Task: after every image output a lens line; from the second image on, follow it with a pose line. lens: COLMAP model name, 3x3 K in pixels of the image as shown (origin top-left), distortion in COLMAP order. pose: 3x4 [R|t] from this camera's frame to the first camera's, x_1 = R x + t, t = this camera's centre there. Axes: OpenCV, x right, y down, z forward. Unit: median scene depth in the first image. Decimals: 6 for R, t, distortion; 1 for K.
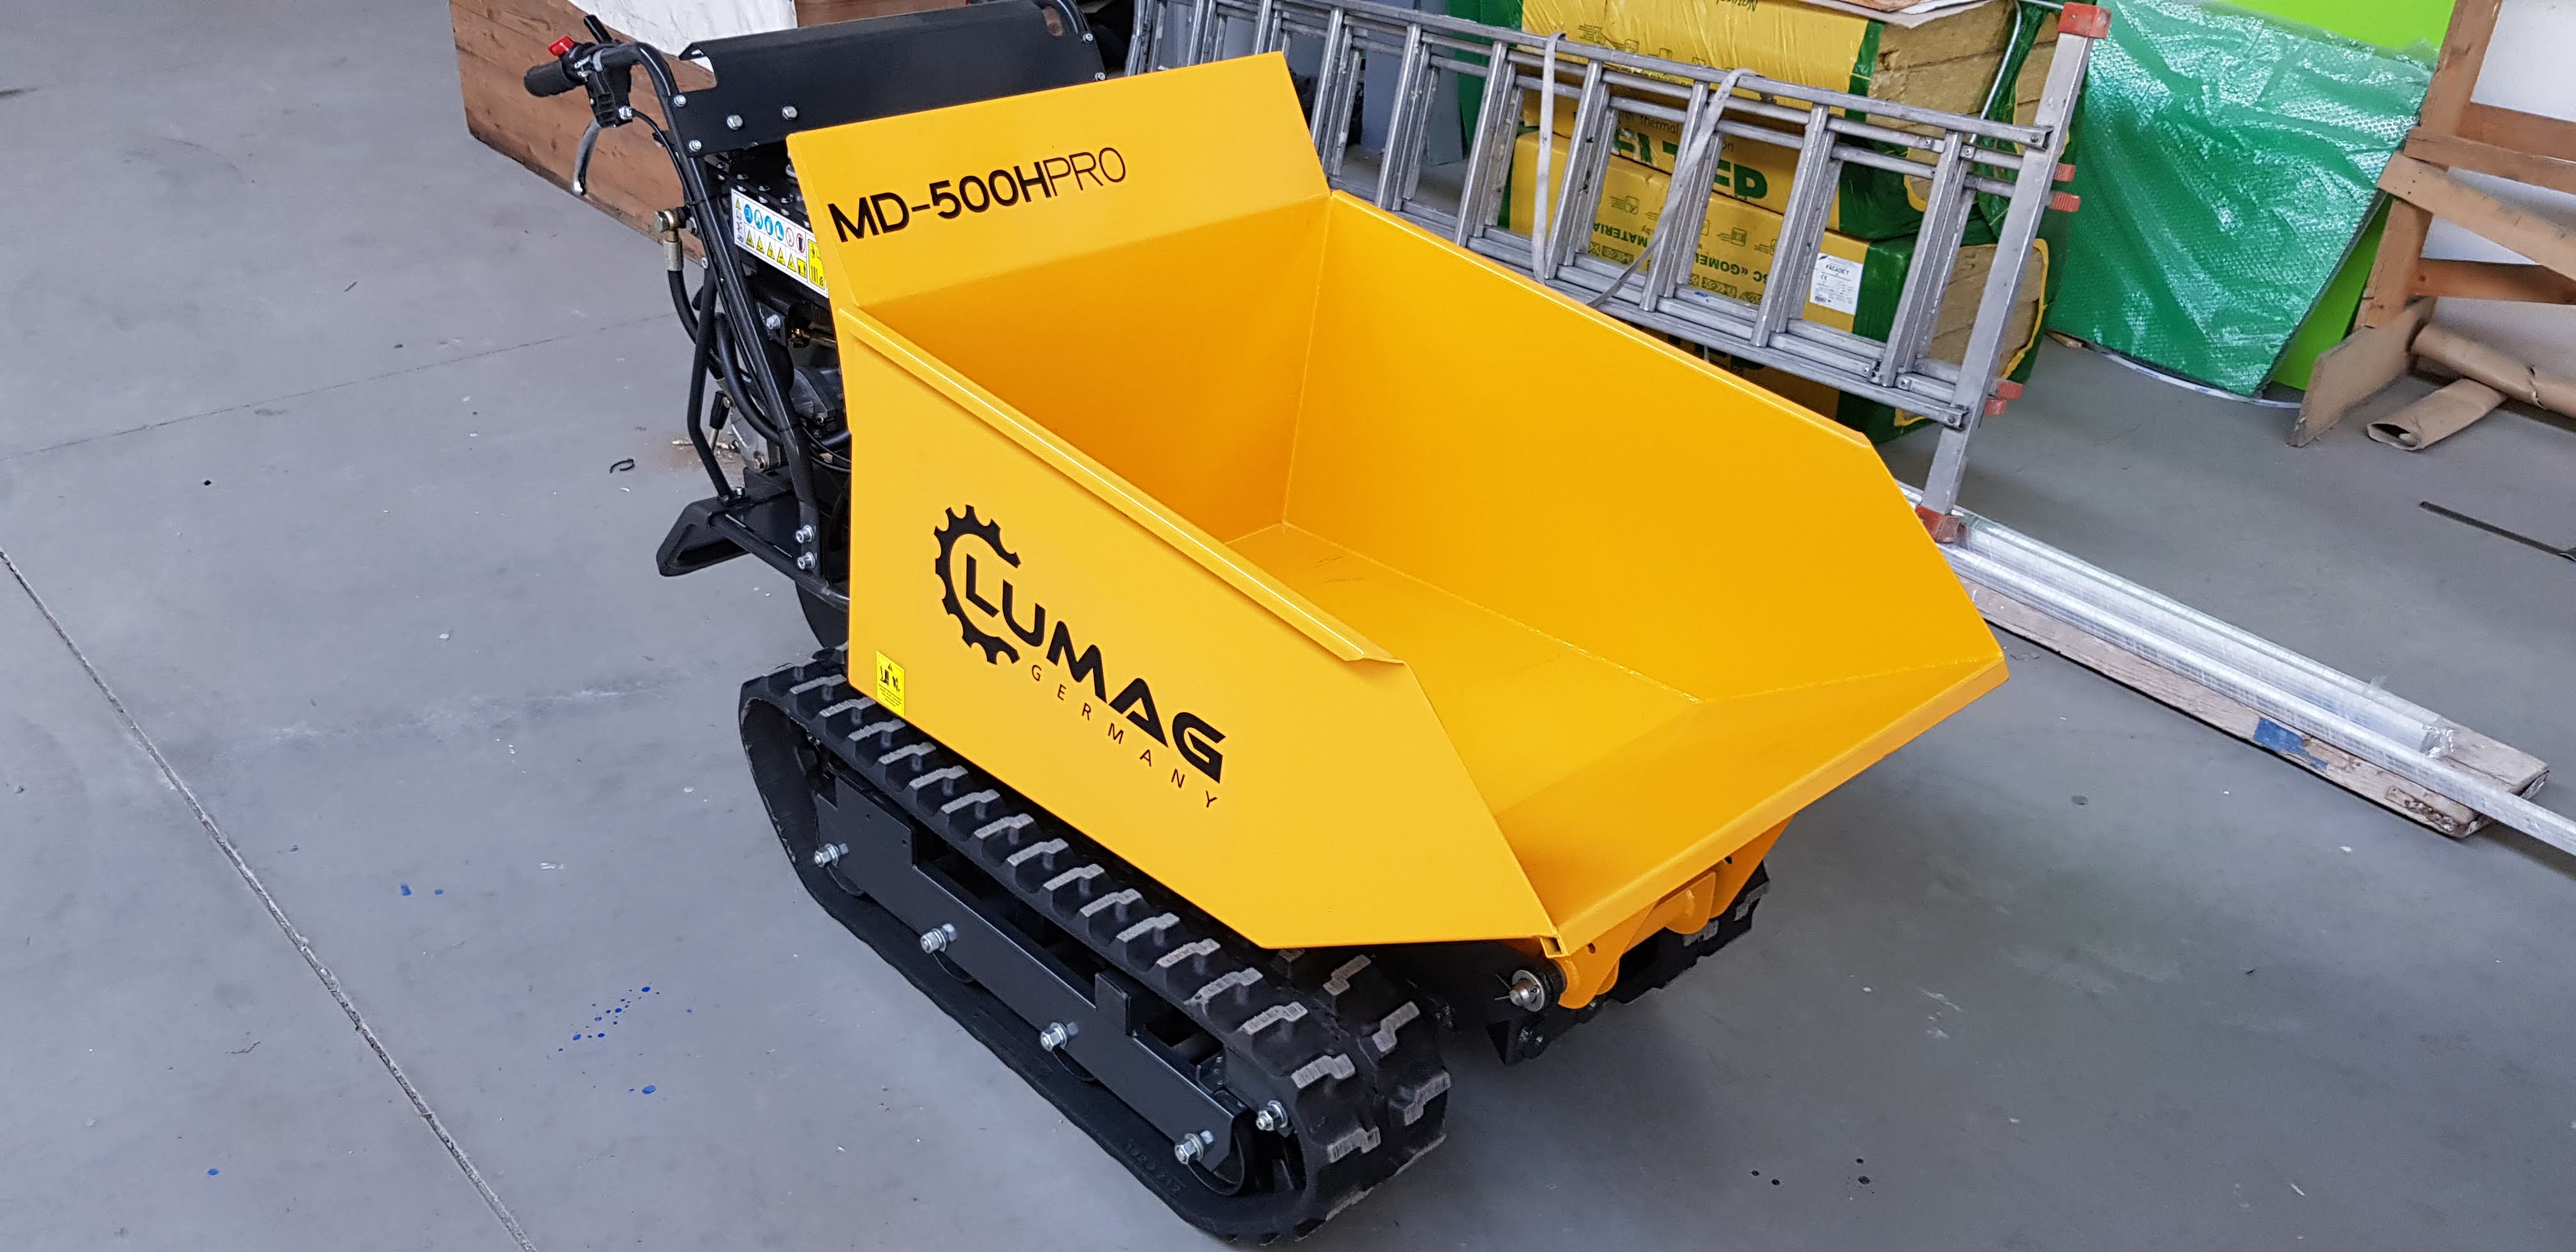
lens RADIAL K [[1955.1, 0, 1288.0], [0, 1955.1, 626.0], [0, 0, 1]] dist [0.092057, -0.186605]
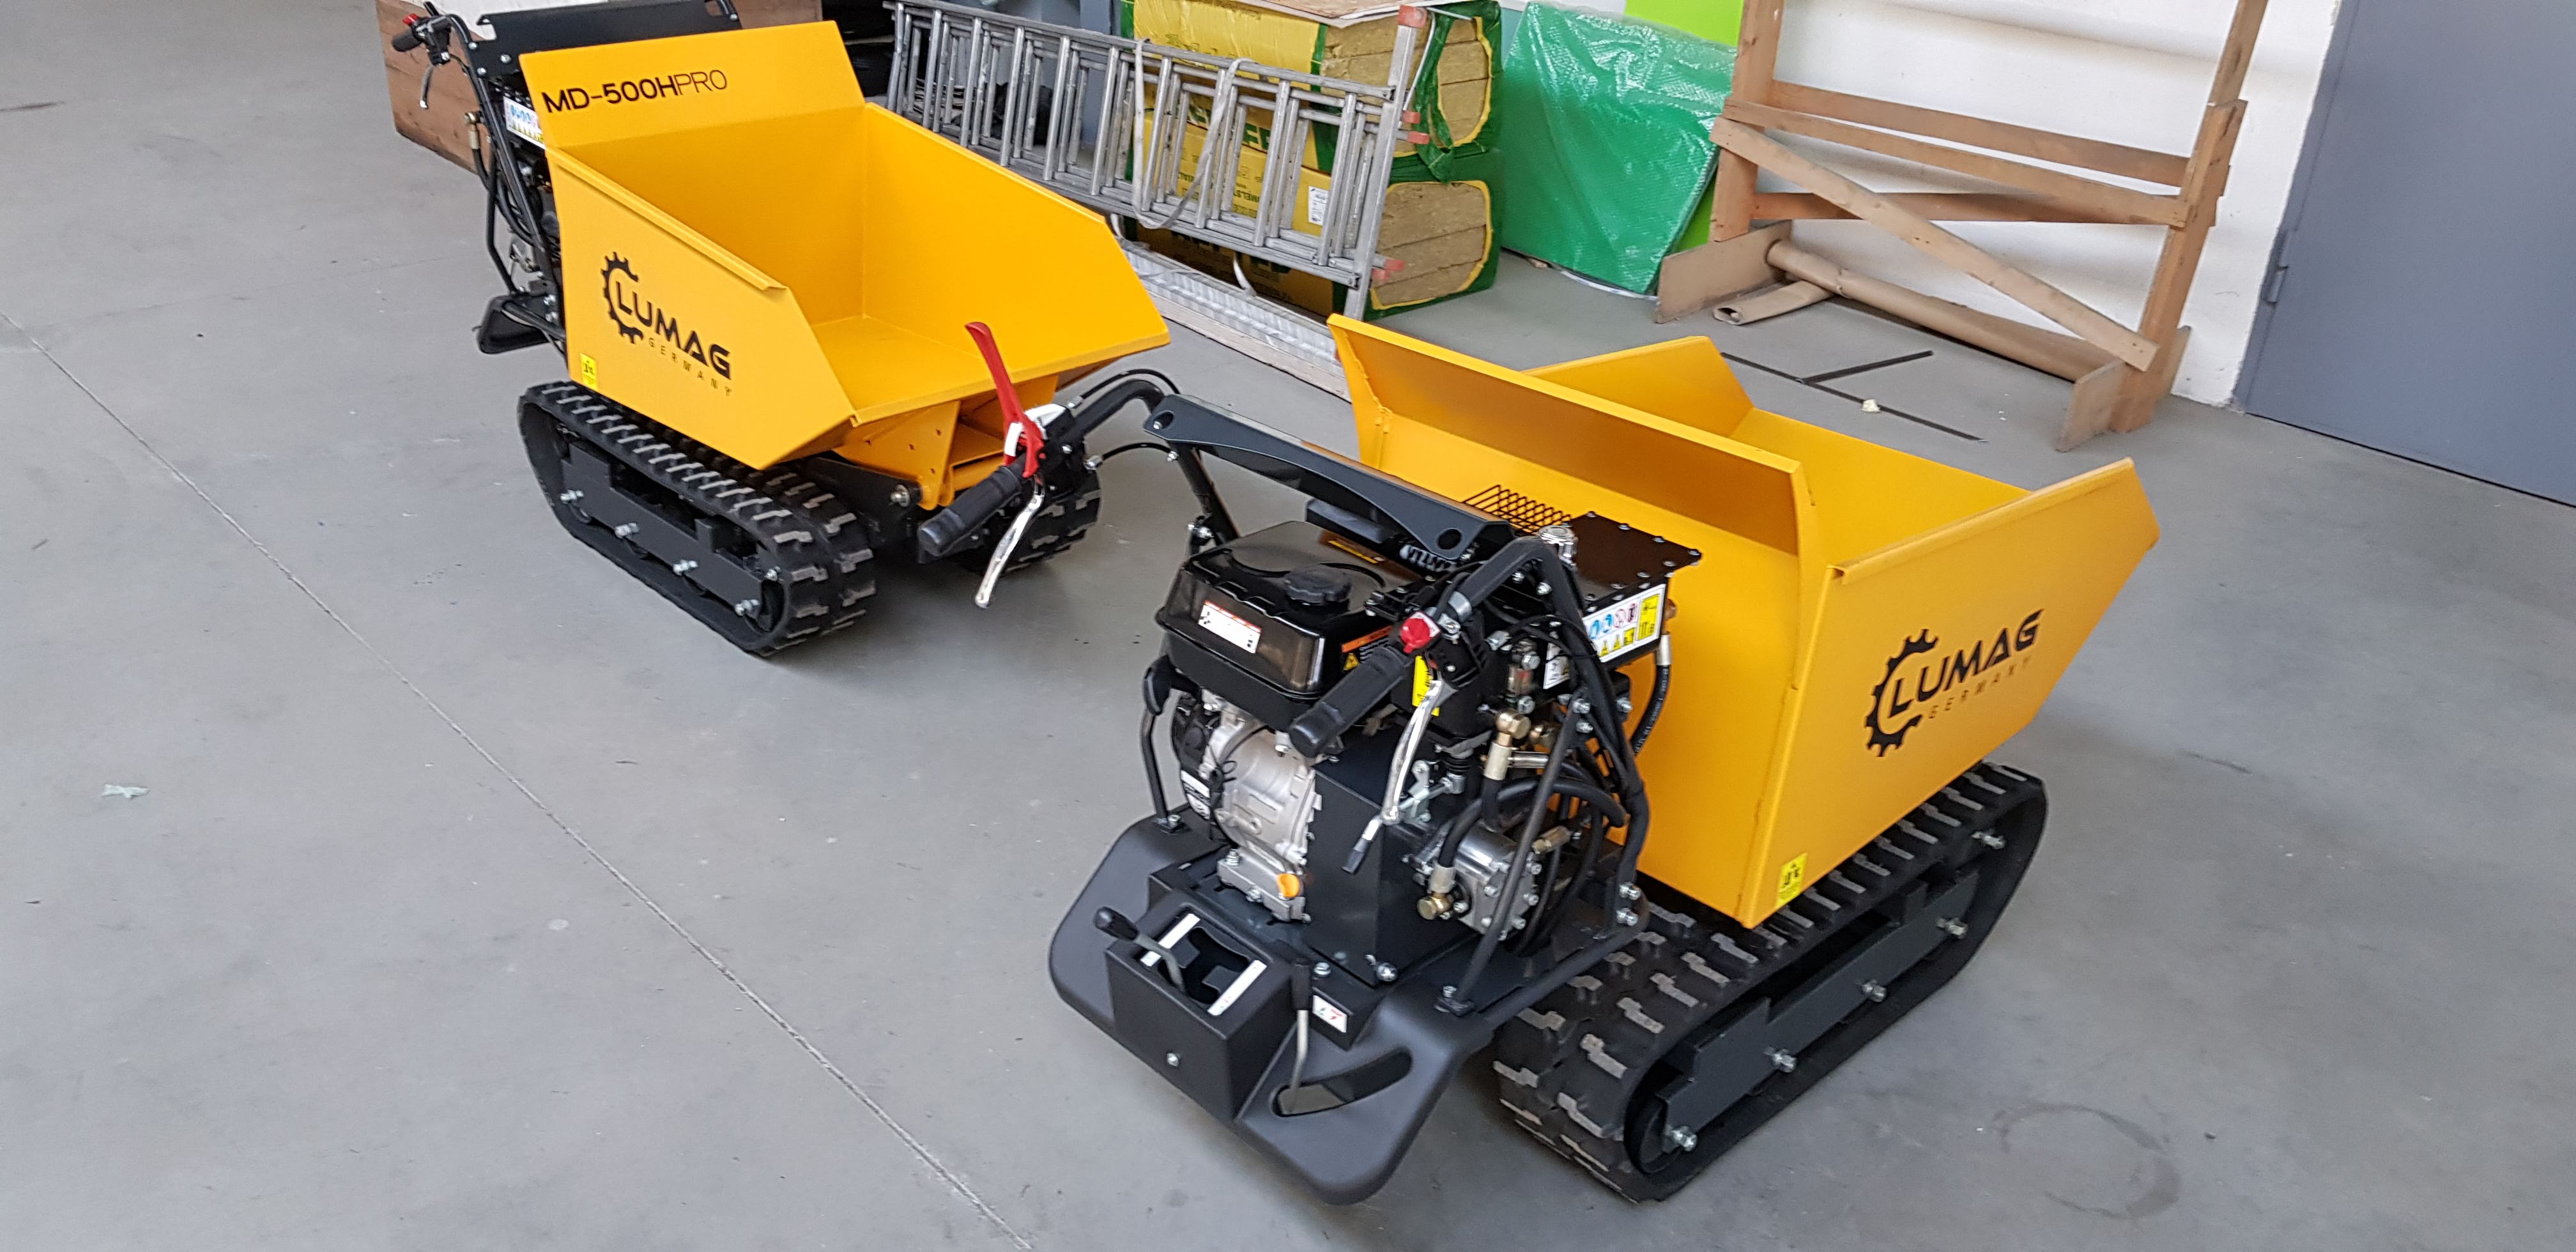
lens RADIAL K [[1912.8, 0, 1256.7], [0, 1912.8, 654.2], [0, 0, 1]] dist [0.097692, -0.190797]
pose [[0.999972, -0.006255, 0.004048, 0.350216], [0.006317, 0.999861, -0.015441, 0.283035], [-0.003951, 0.015466, 0.999873, -0.662458]]
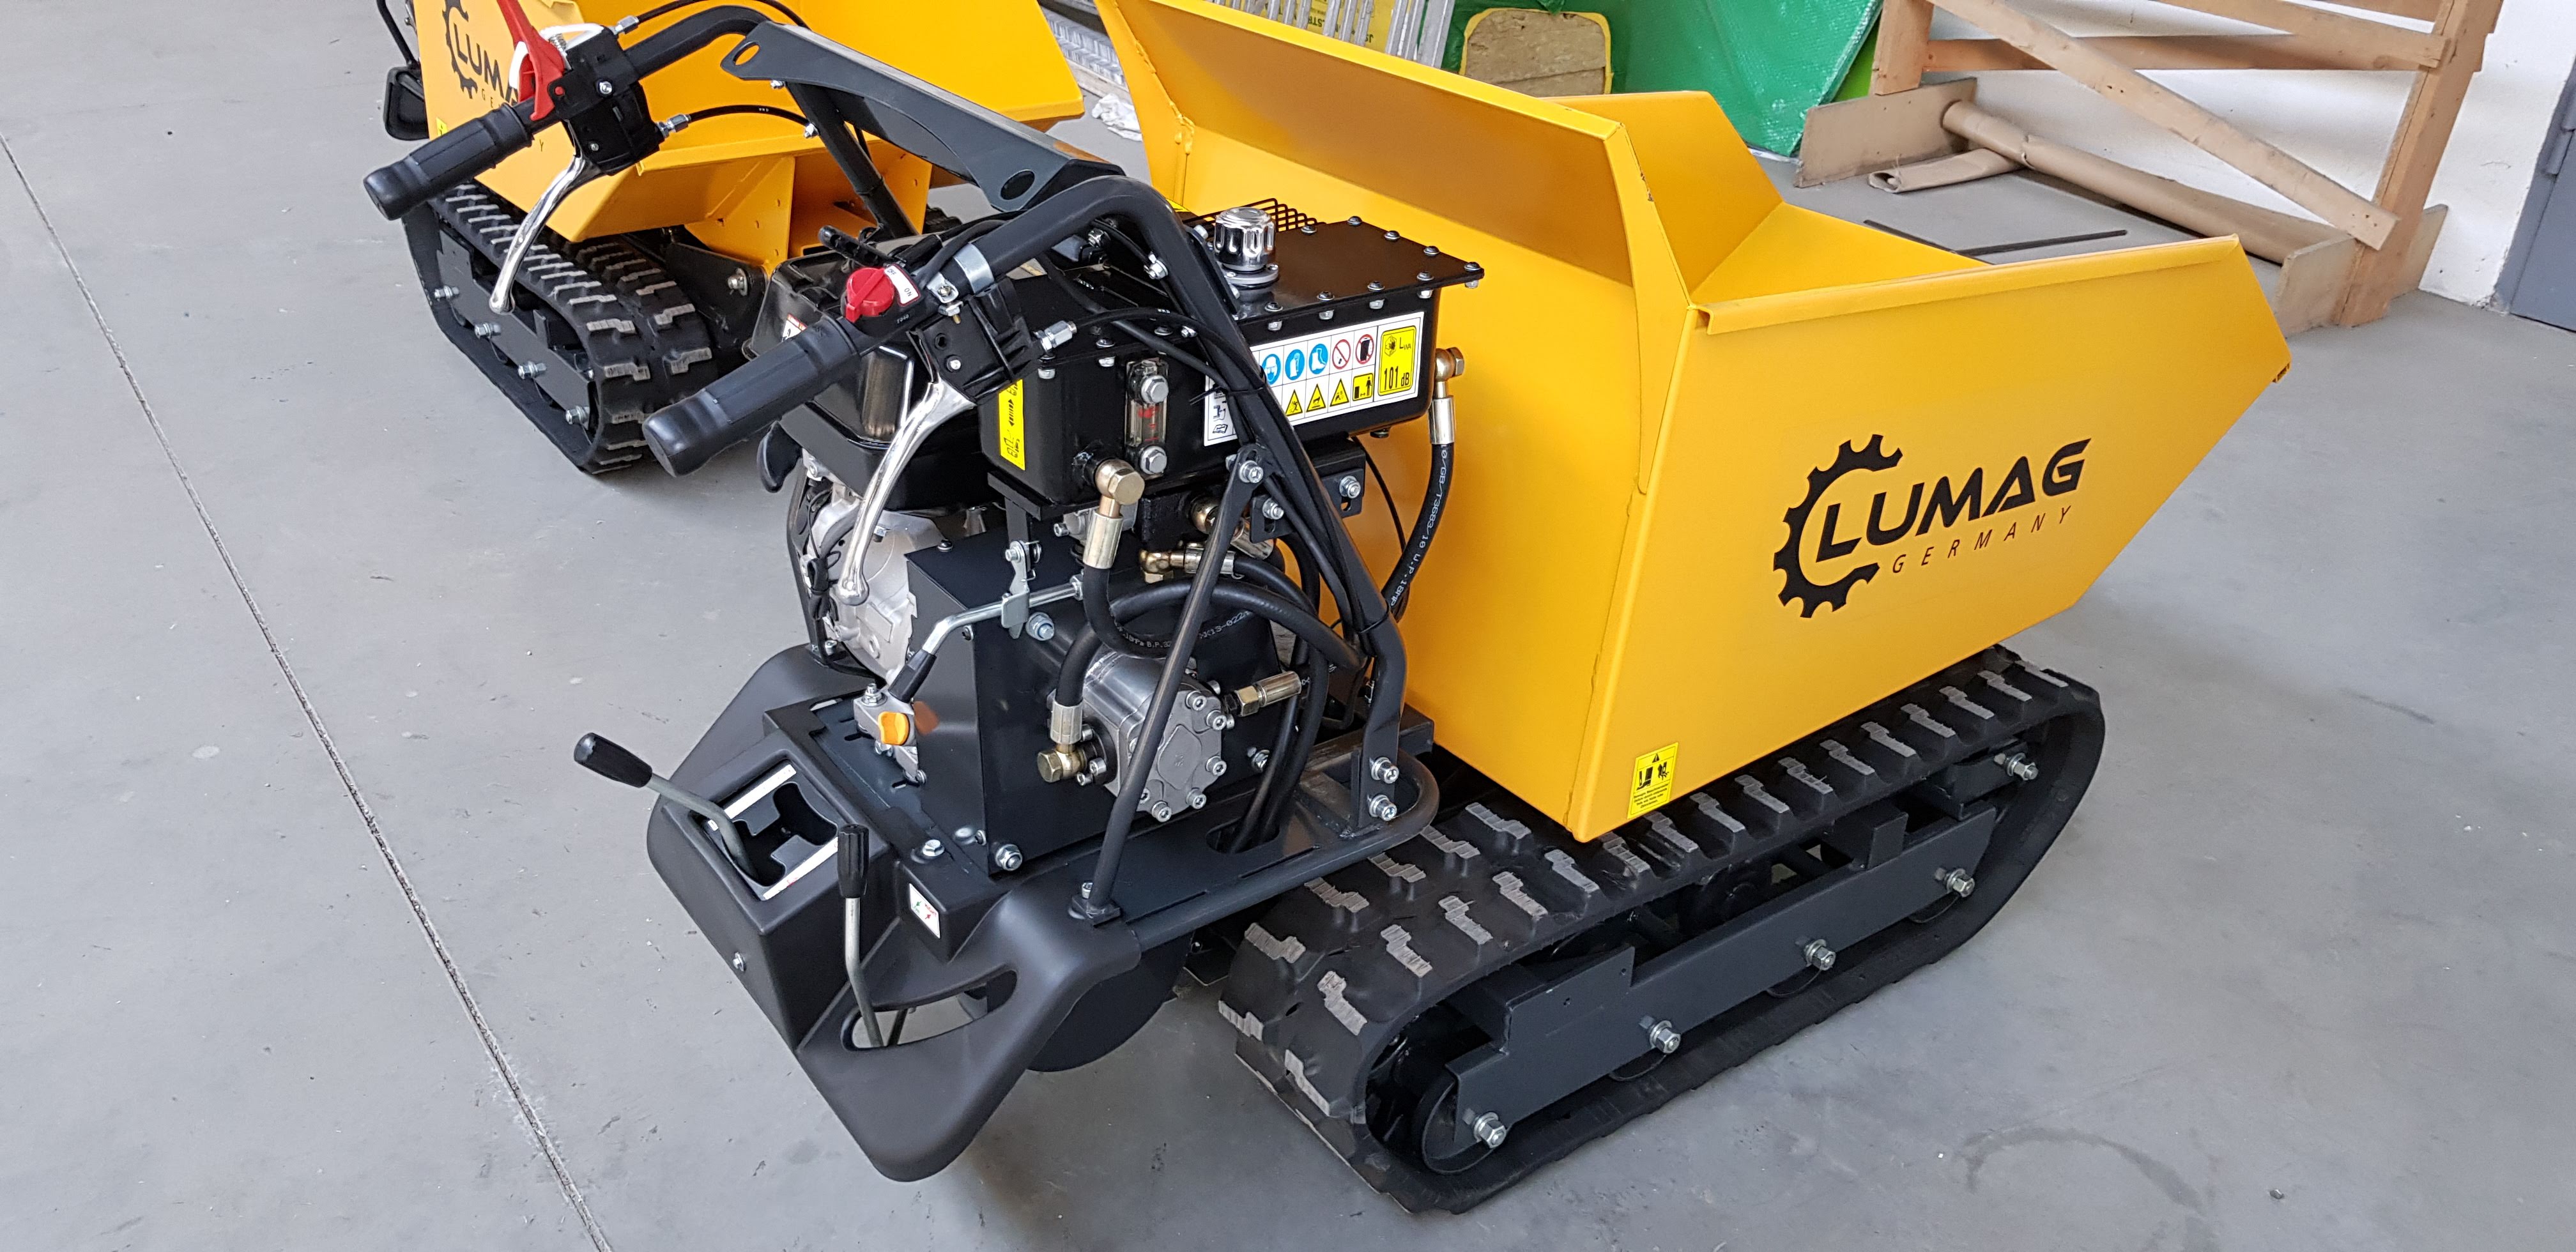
lens RADIAL K [[1925.3, 0, 1288.8], [0, 1925.3, 651.0], [0, 0, 1]] dist [0.095261, -0.173169]
pose [[0.992841, 0.055859, -0.105574, 0.565229], [-0.055401, 0.998438, 0.007269, 0.340379], [0.105815, -0.001368, 0.994385, -0.386078]]
